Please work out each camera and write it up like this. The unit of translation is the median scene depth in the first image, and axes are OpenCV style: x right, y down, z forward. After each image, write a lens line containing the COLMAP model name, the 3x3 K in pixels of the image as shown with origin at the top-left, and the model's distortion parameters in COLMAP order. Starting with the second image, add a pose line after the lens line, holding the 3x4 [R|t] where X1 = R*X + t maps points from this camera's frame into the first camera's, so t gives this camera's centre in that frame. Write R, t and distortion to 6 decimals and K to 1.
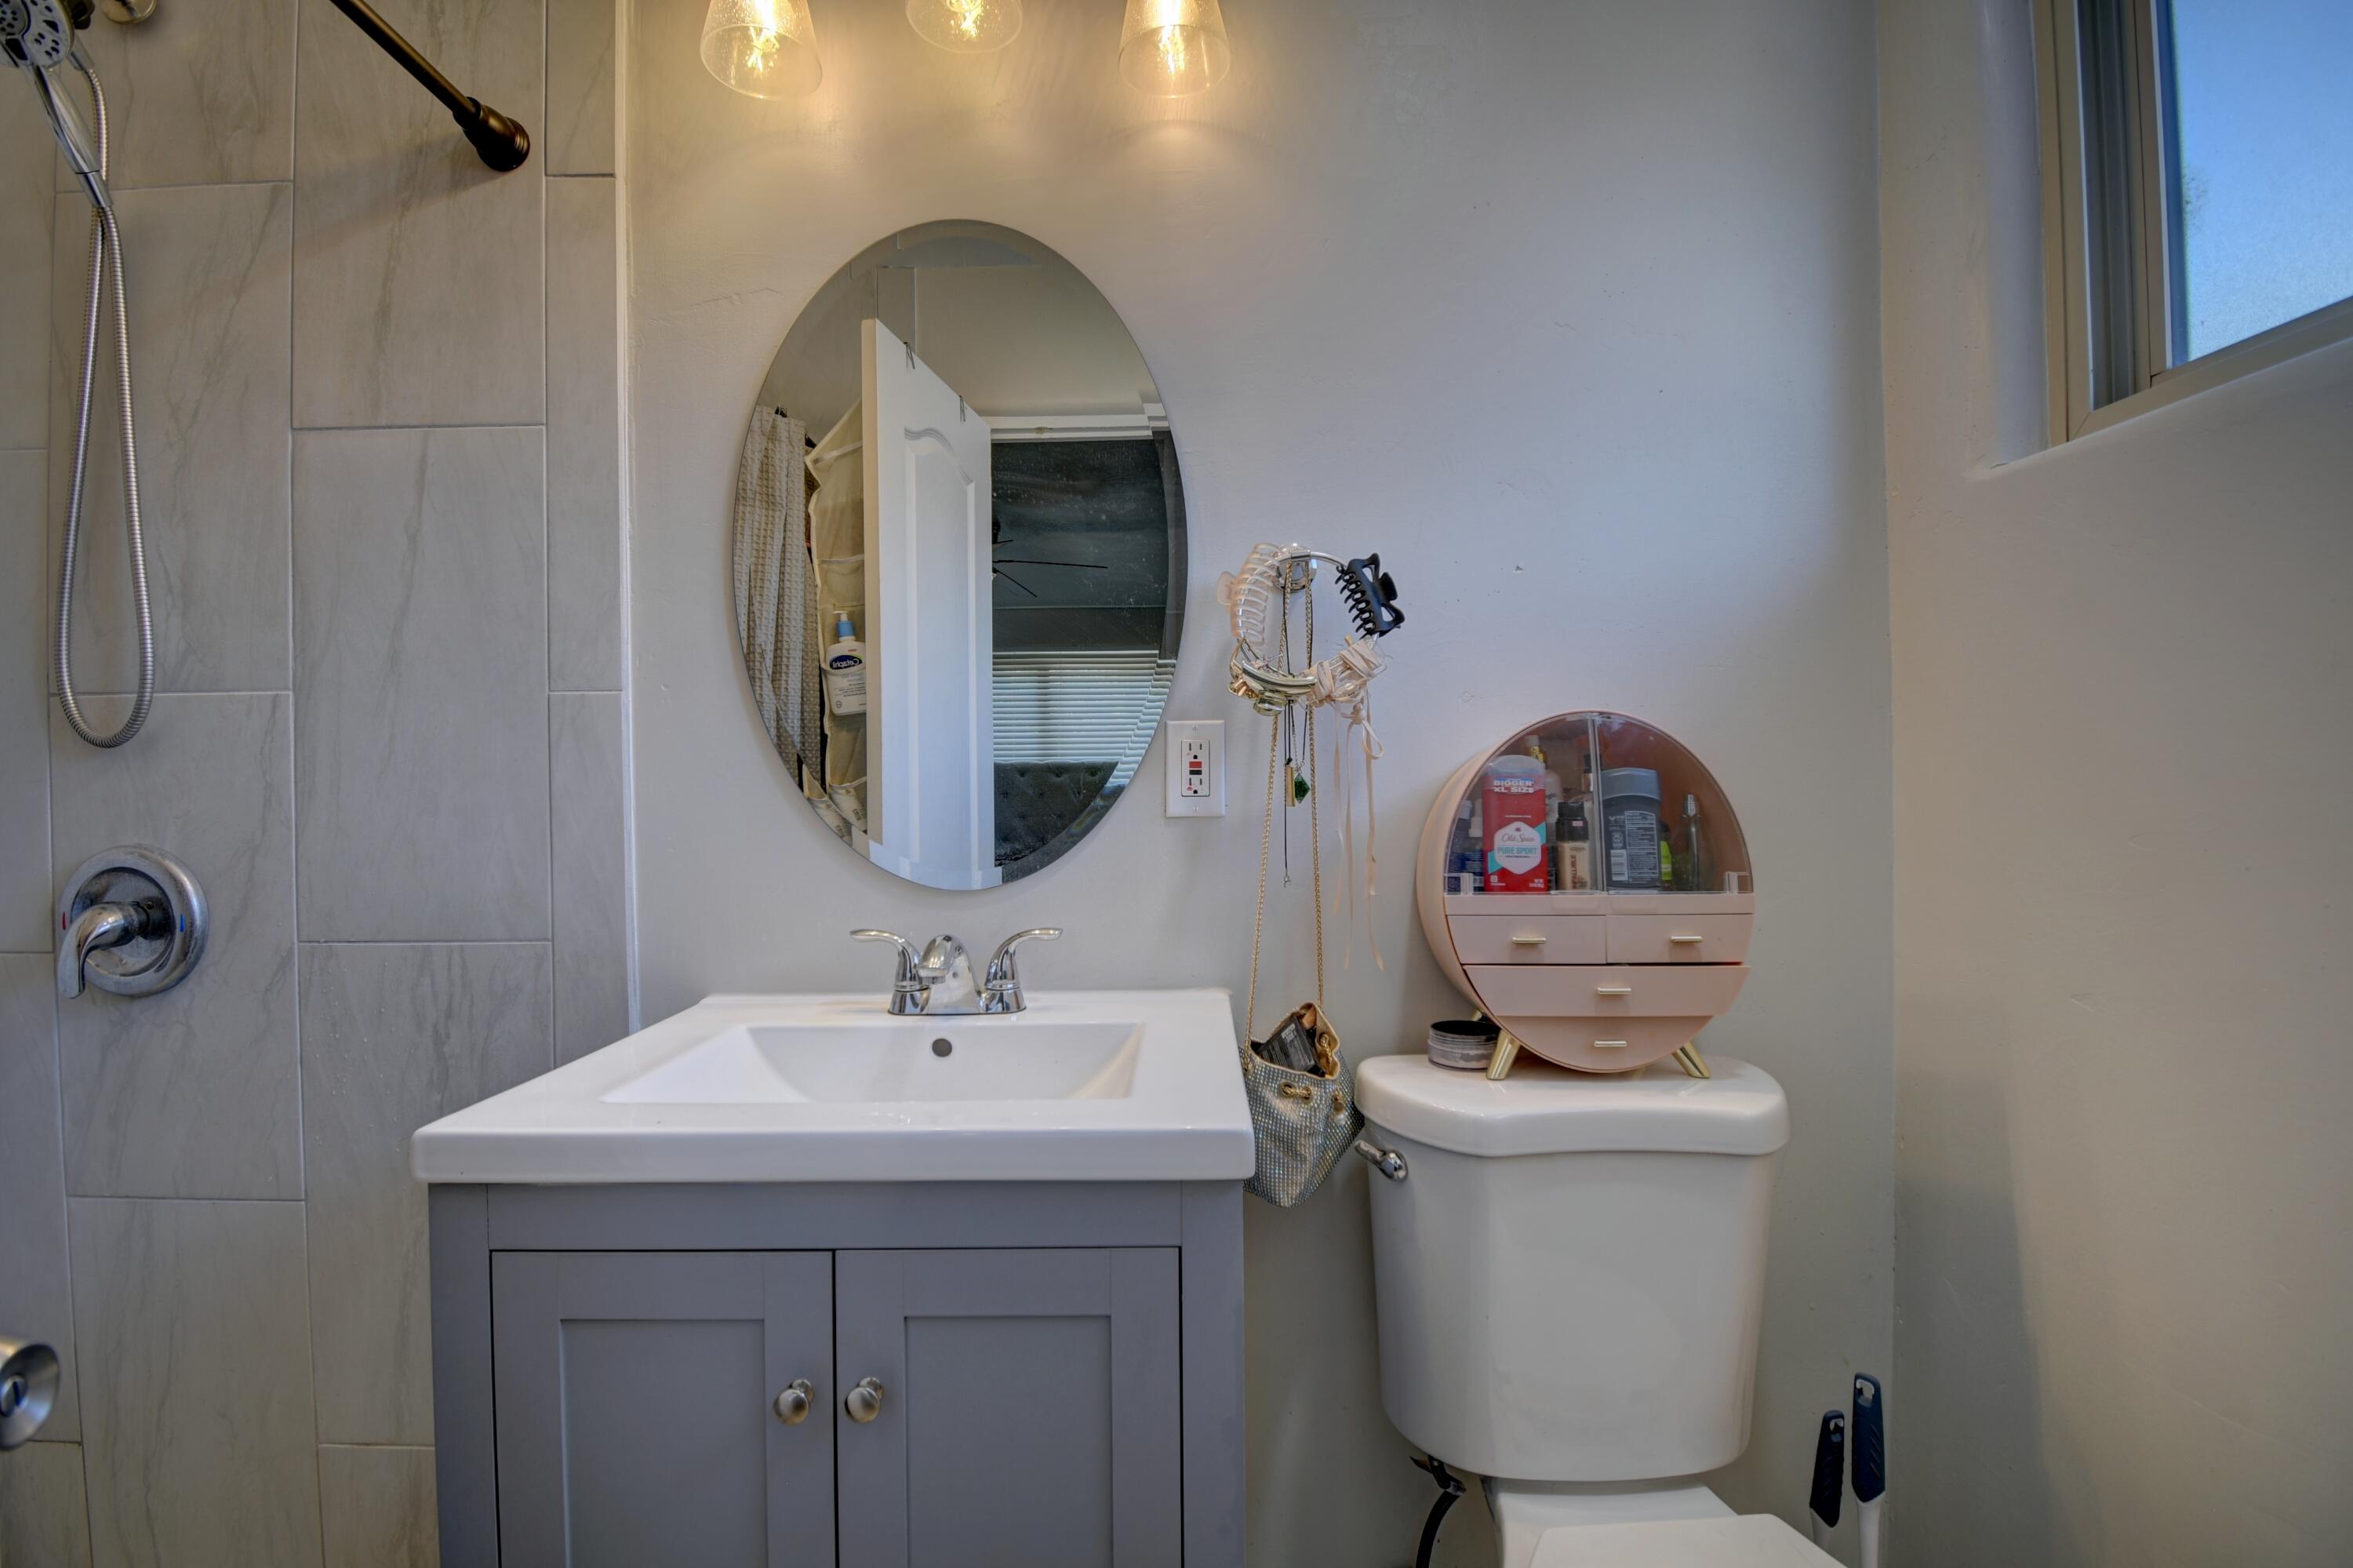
lens RADIAL K [[1041.4, 0, 1171.6], [0, 1041.4, 783.0], [0, 0, 1]] dist [0.007333, -0.013803]
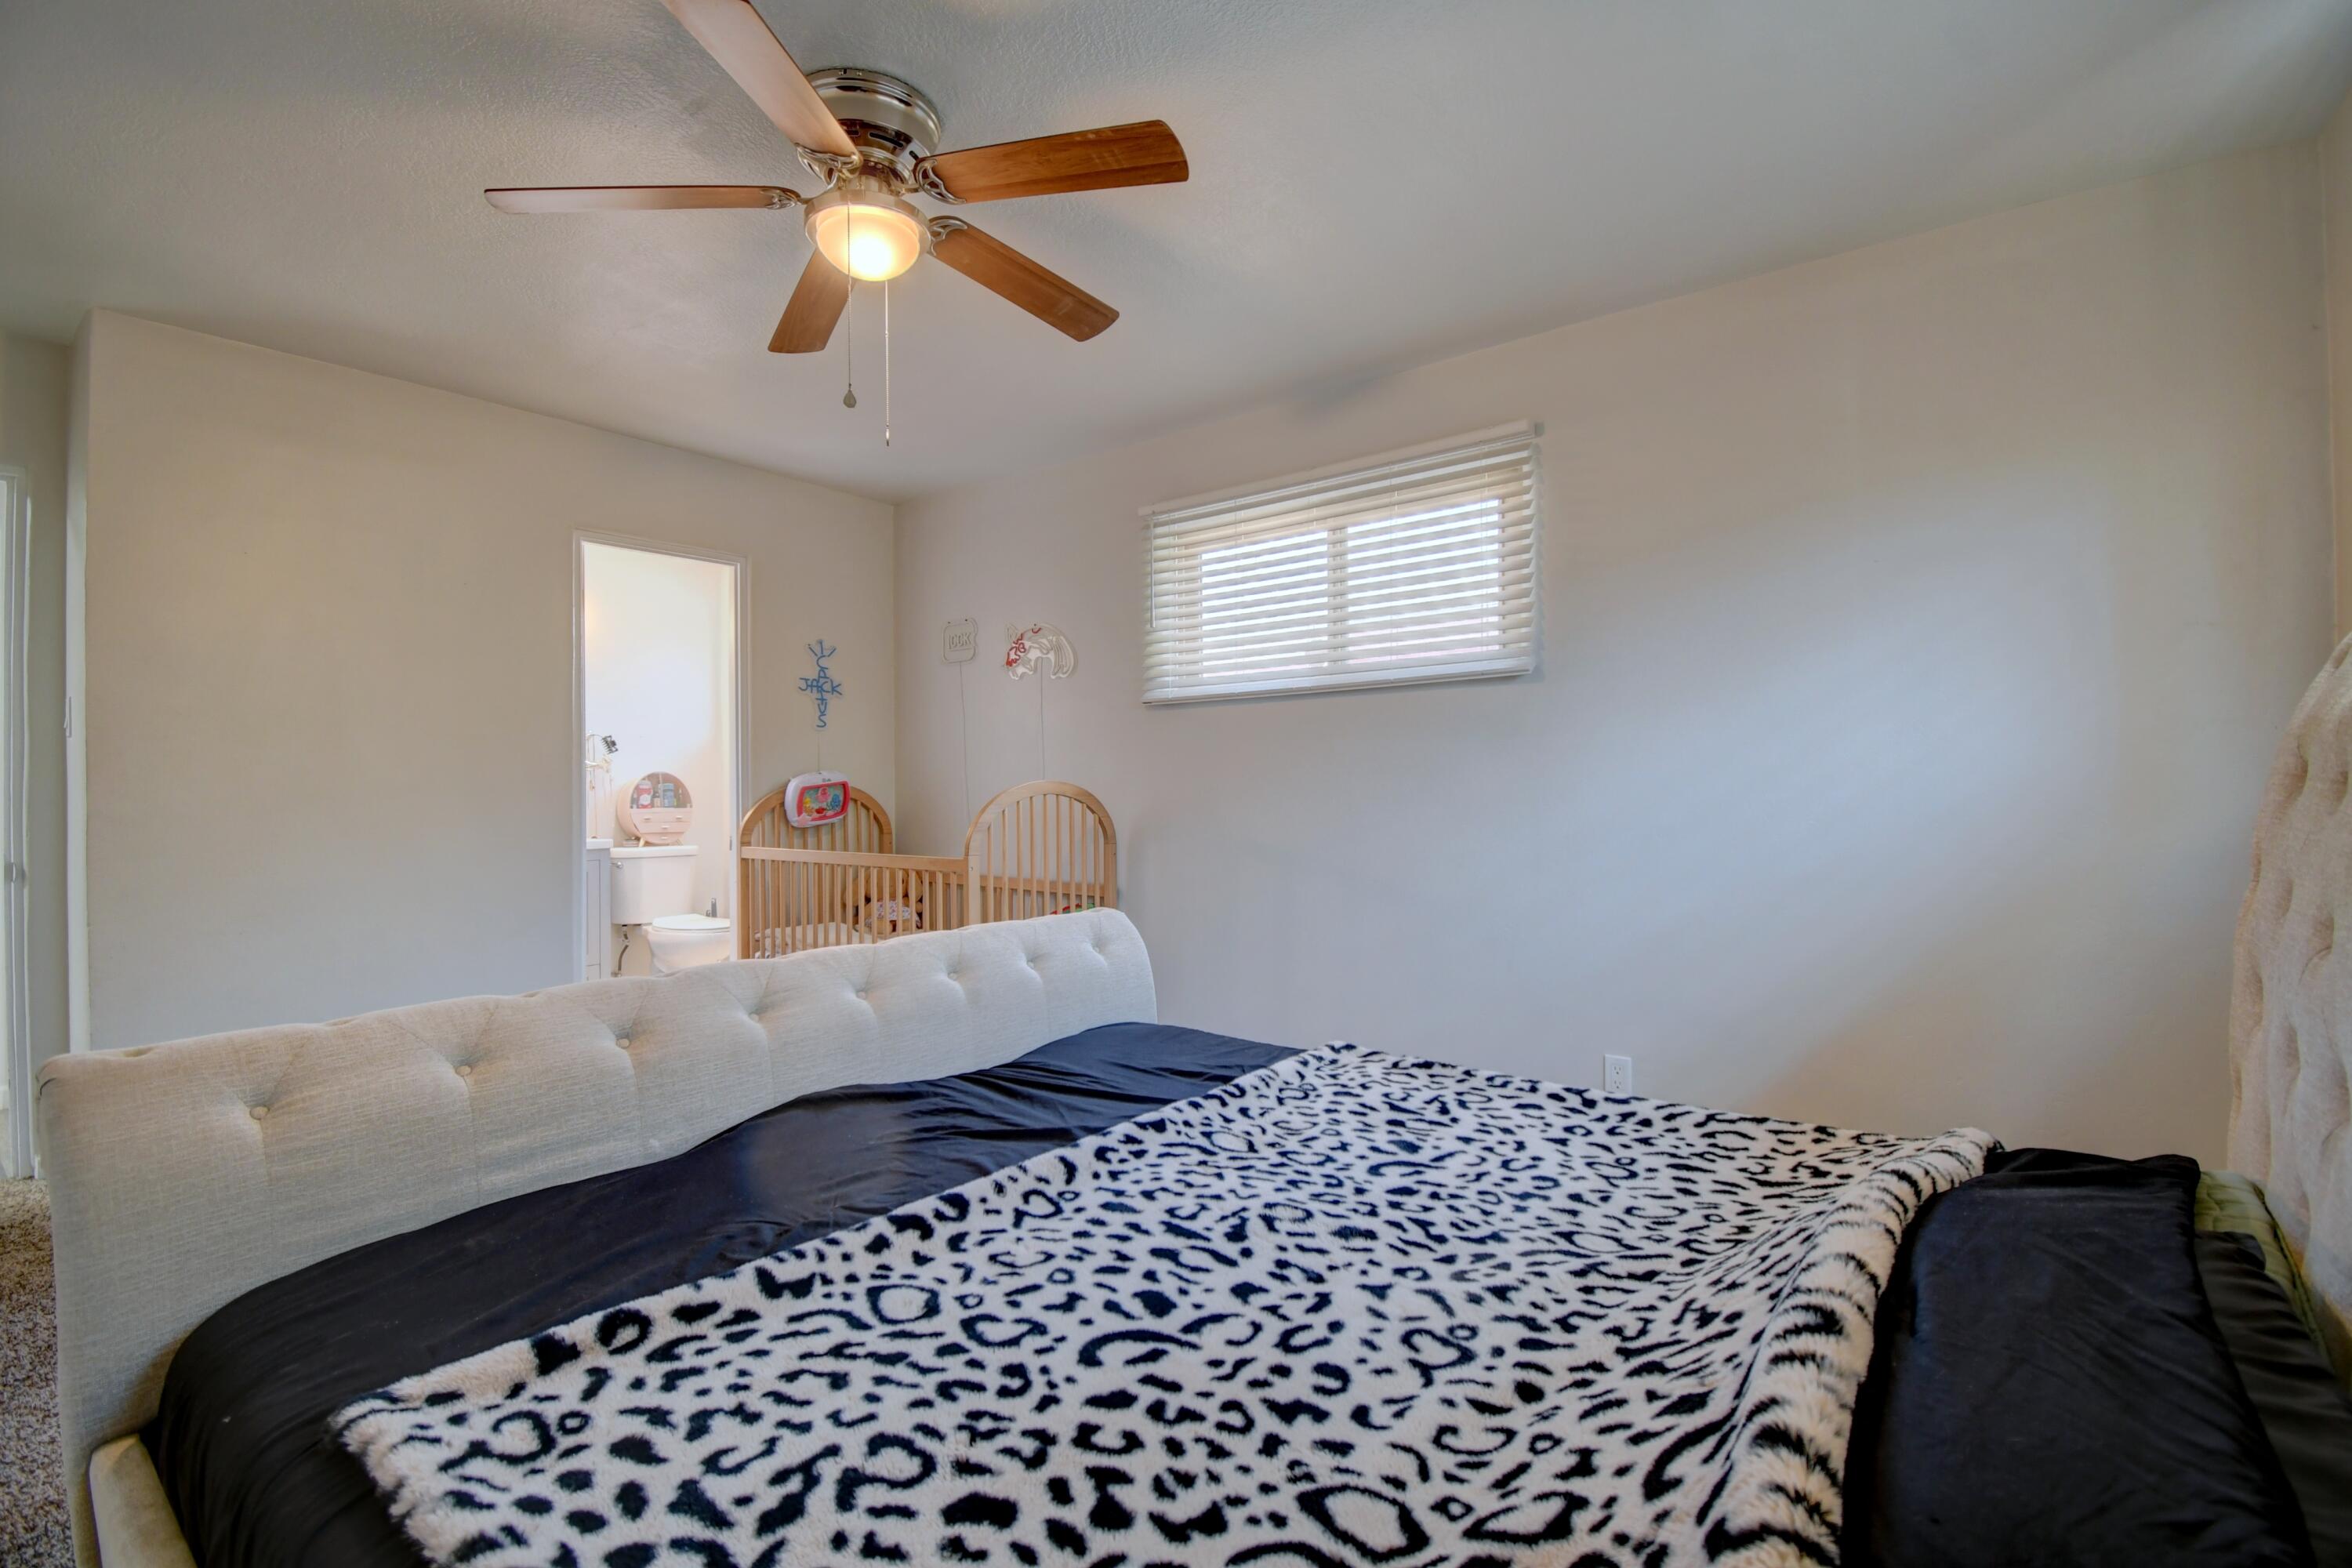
lens RADIAL K [[1040.9, 0, 1172.6], [0, 1040.9, 778.0], [0, 0, 1]] dist [0.007333, -0.013803]
pose [[0.613167, 0.012409, 0.789855, -1.927707], [-0.001132, 0.999889, -0.014830, 0.027886], [-0.789952, 0.008200, 0.613114, -3.783365]]
